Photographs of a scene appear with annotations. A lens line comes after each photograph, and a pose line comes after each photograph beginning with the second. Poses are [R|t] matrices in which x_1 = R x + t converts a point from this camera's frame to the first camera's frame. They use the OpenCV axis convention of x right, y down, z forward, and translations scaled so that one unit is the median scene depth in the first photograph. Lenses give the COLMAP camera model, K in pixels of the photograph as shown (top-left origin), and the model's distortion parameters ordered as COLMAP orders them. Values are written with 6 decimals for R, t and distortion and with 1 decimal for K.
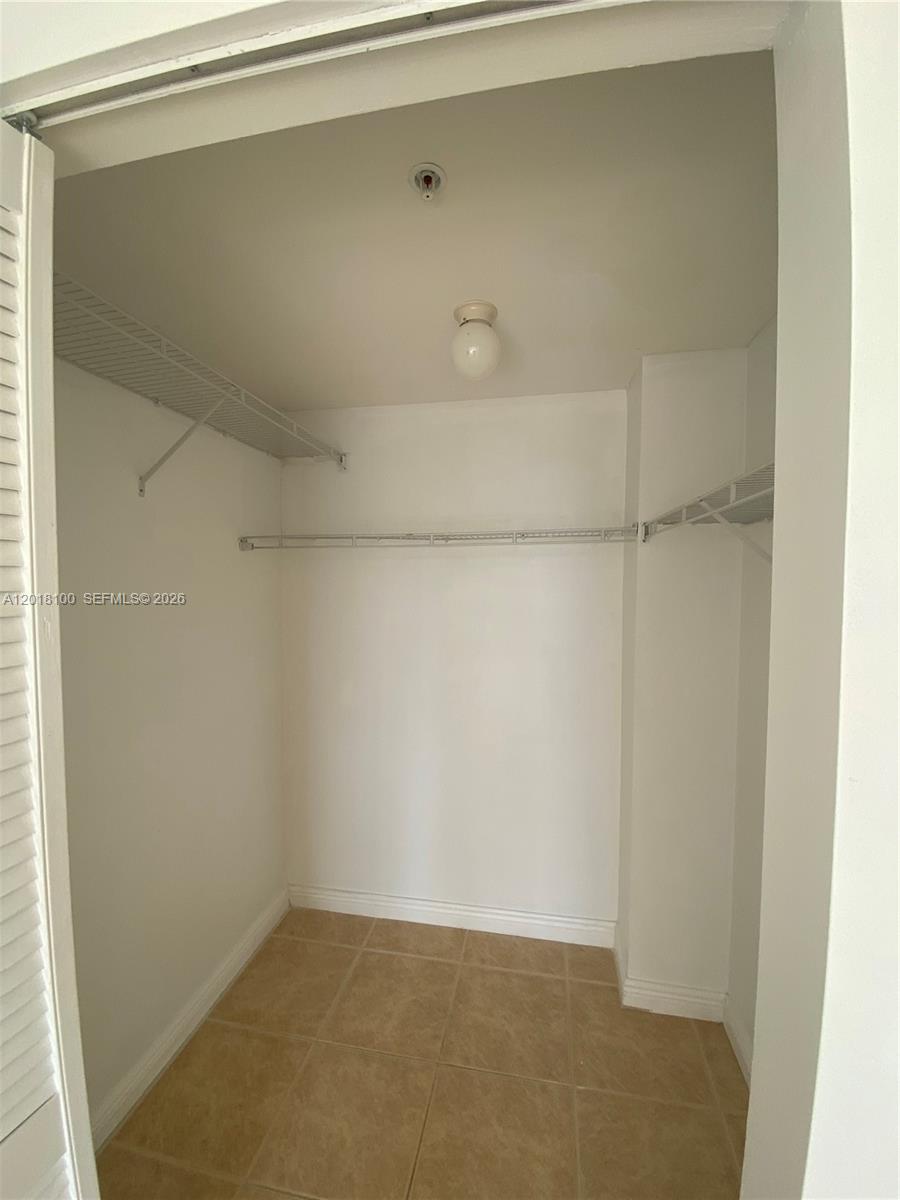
lens RADIAL K [[488.5, 0, 450.0], [0, 488.5, 600.0], [0, 0, 1]] dist [0.000510, -0.012390]
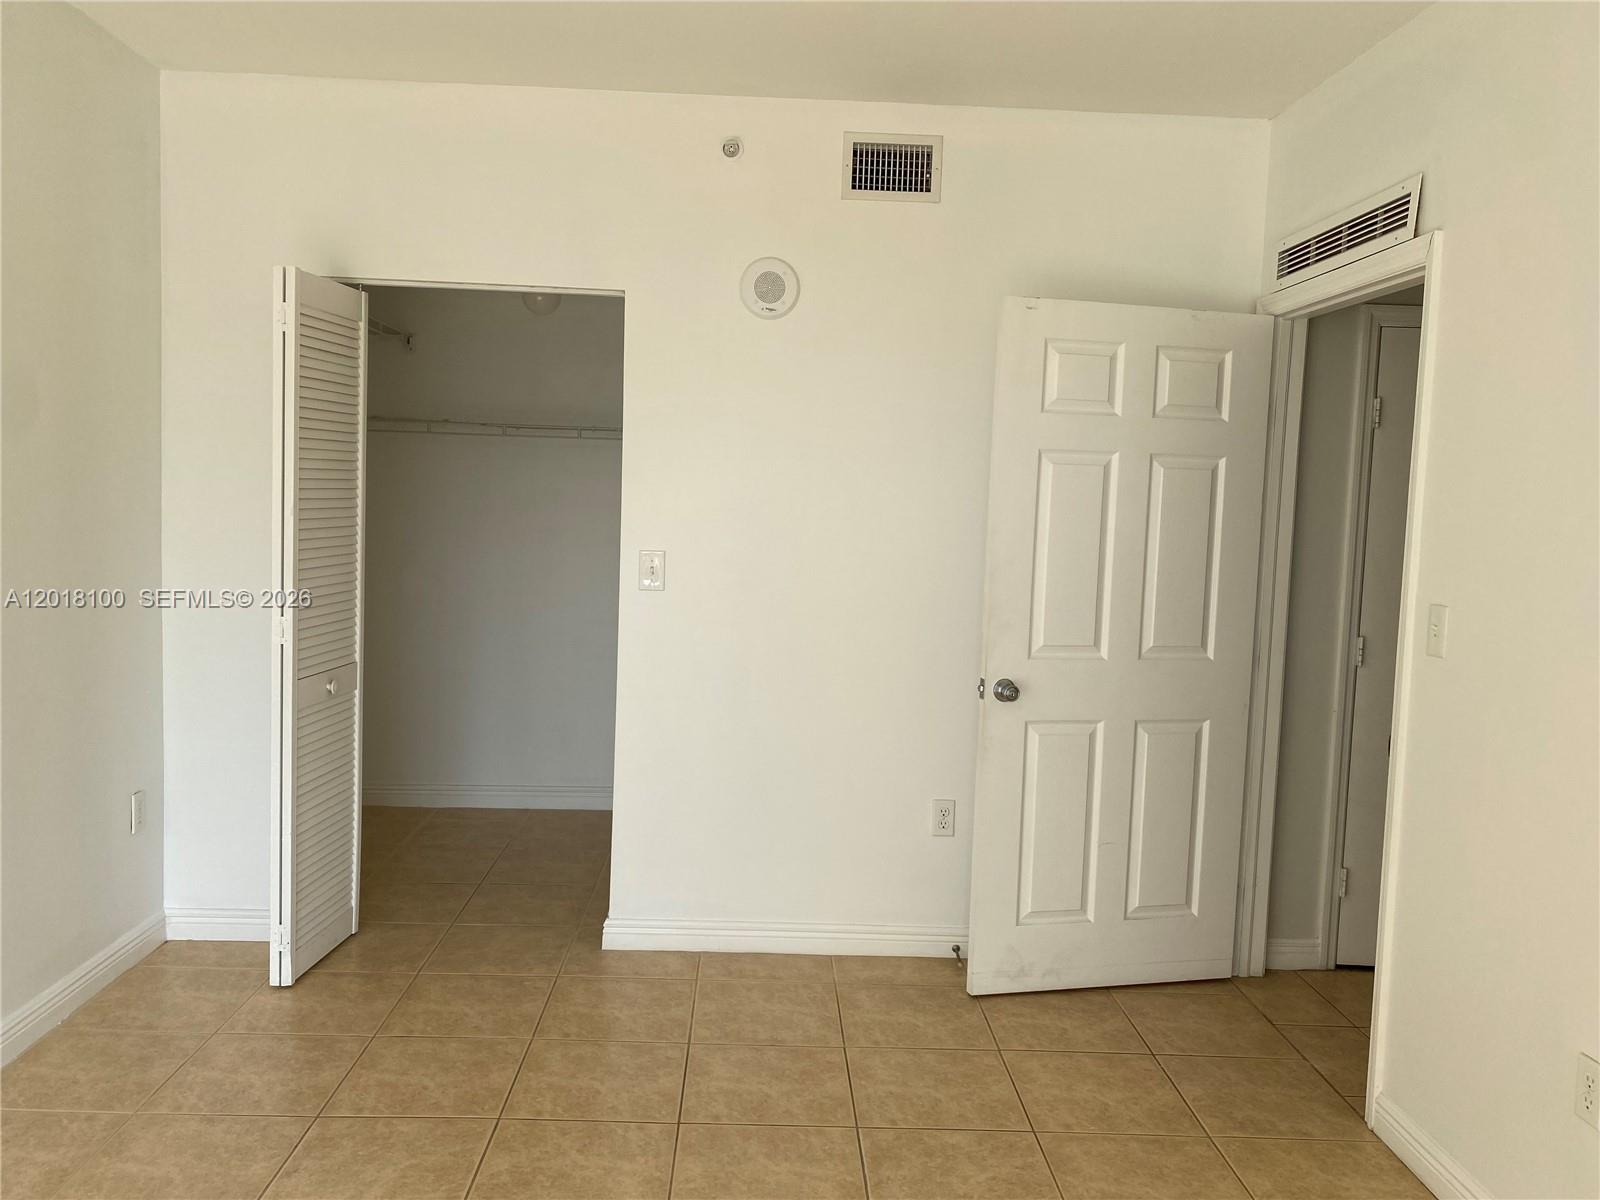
lens RADIAL K [[1230.2, 0, 798.6], [0, 1230.2, 574.3], [0, 0, 1]] dist [0.038151, -0.005645]
pose [[0.975699, 0.003154, 0.219092, 0.003276], [-0.010290, 0.999453, 0.031435, 0.101384], [-0.218873, -0.032926, 0.975198, -1.654312]]
